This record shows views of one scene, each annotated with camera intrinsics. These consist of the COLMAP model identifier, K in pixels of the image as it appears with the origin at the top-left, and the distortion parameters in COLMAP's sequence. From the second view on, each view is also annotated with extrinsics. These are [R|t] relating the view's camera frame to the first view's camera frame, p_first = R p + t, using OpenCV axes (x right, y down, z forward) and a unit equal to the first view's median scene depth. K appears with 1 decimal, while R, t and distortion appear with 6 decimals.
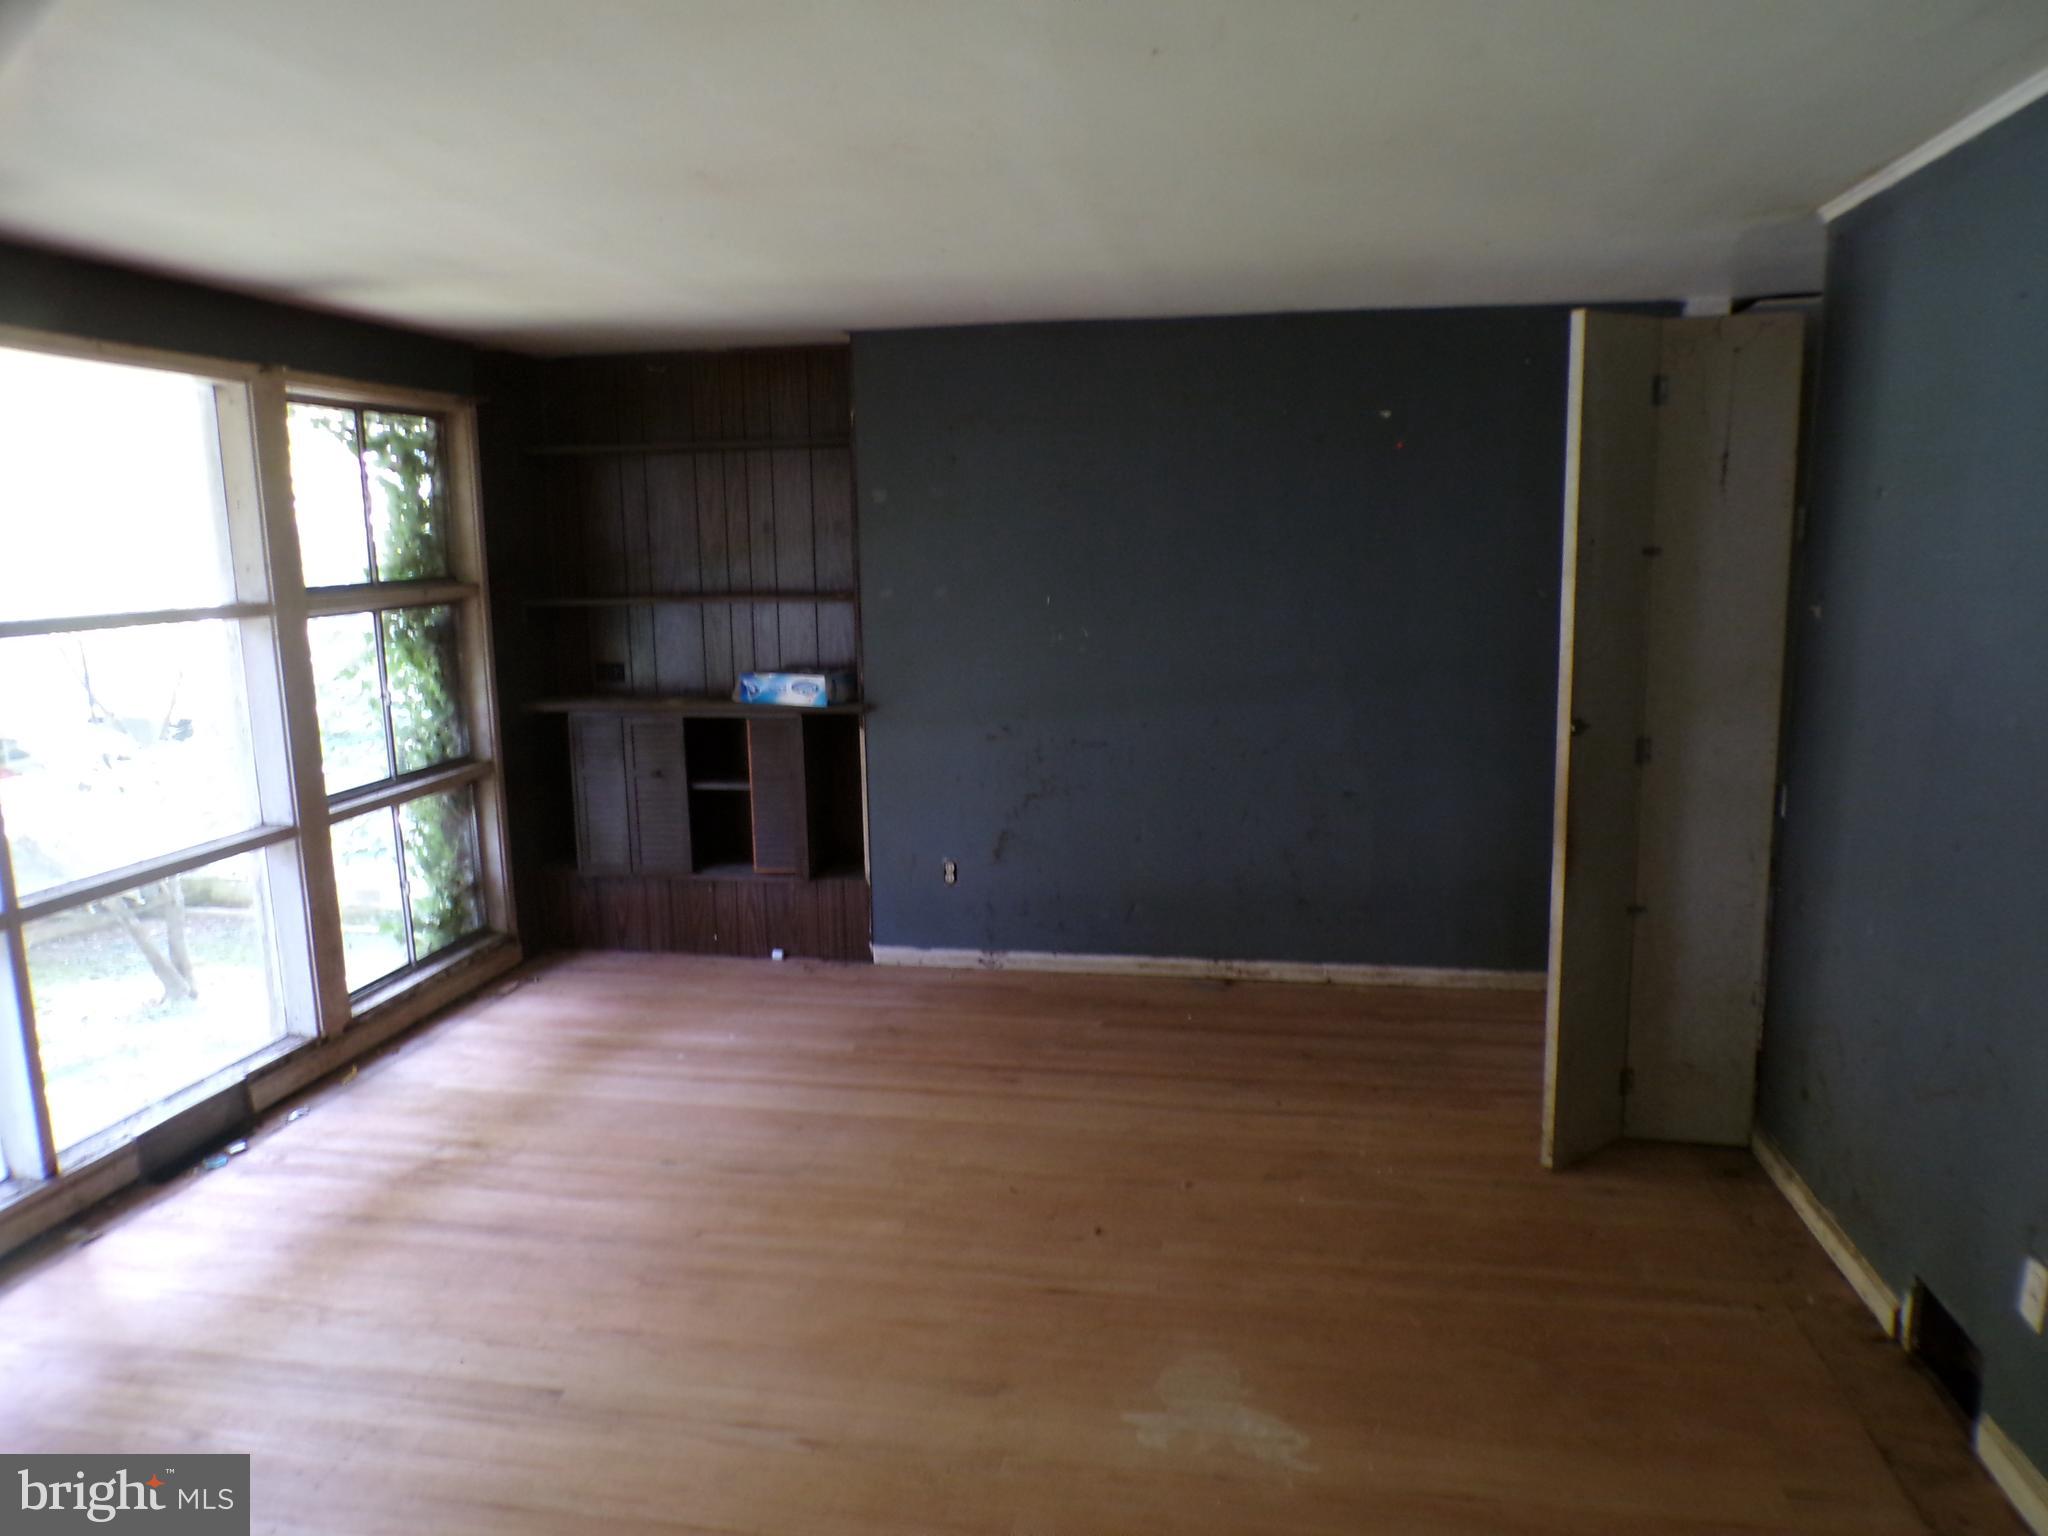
lens RADIAL K [[1388.4, 0, 1032.9], [0, 1388.4, 773.0], [0, 0, 1]] dist [-0.074350, 0.001534]
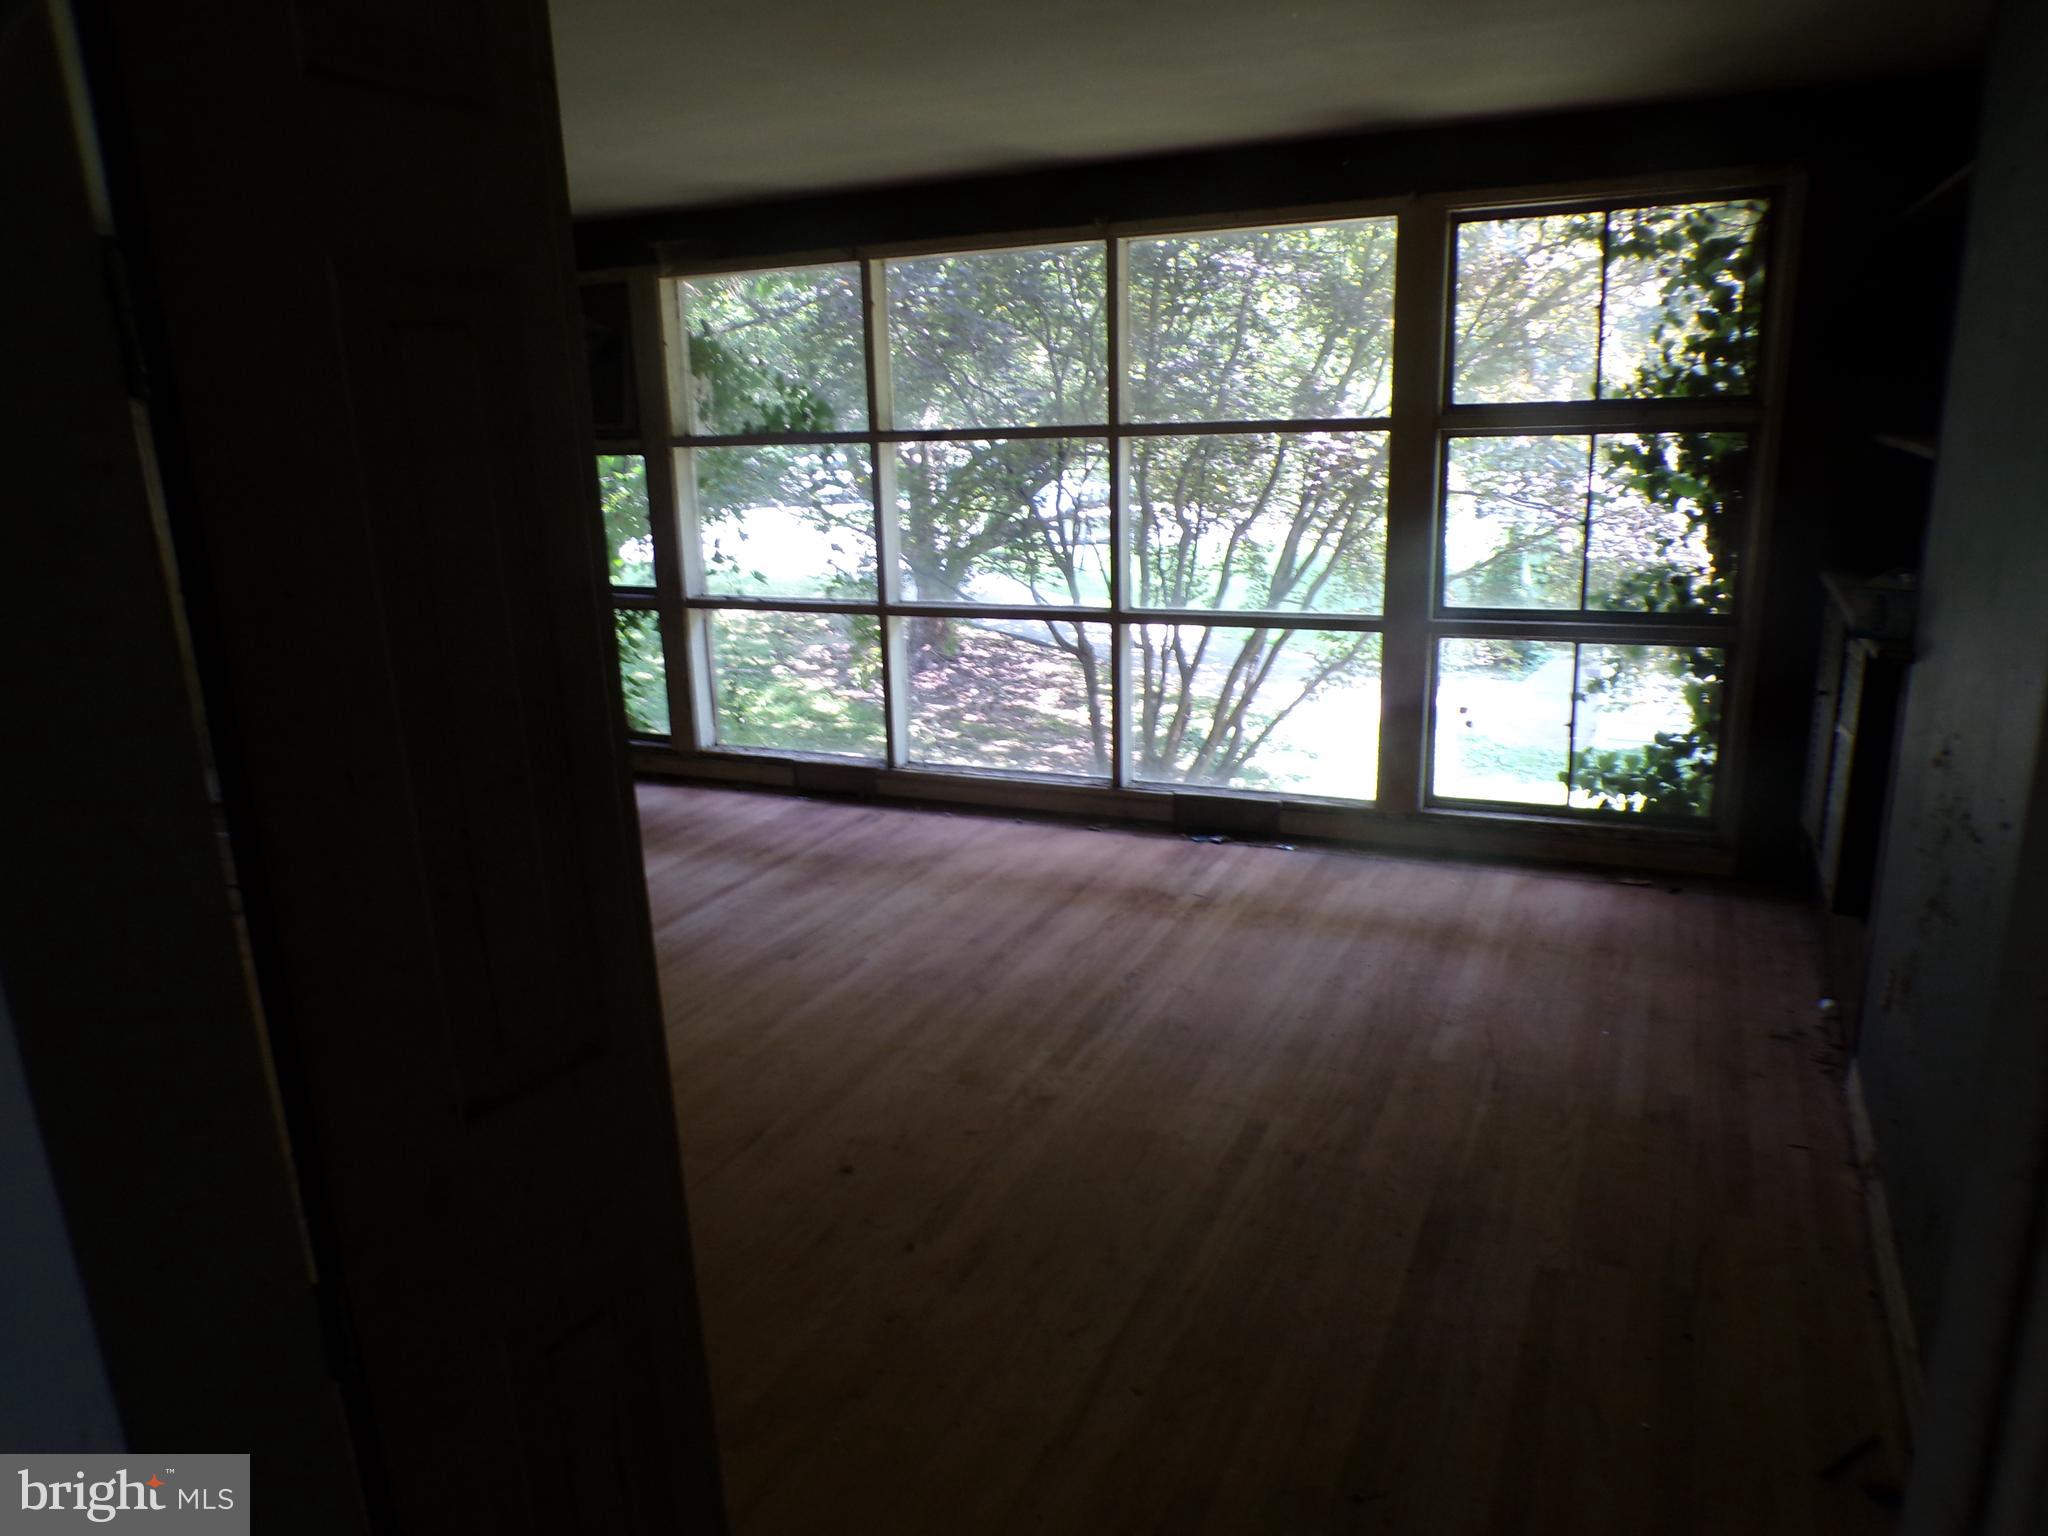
lens RADIAL K [[1388.4, 0, 1032.9], [0, 1388.4, 773.0], [0, 0, 1]] dist [-0.074350, 0.001534]
pose [[-0.246604, 0.283292, -0.926786, 0.669015], [-0.124050, 0.939226, 0.320102, -0.186166], [0.961144, 0.193906, -0.196475, 1.063983]]
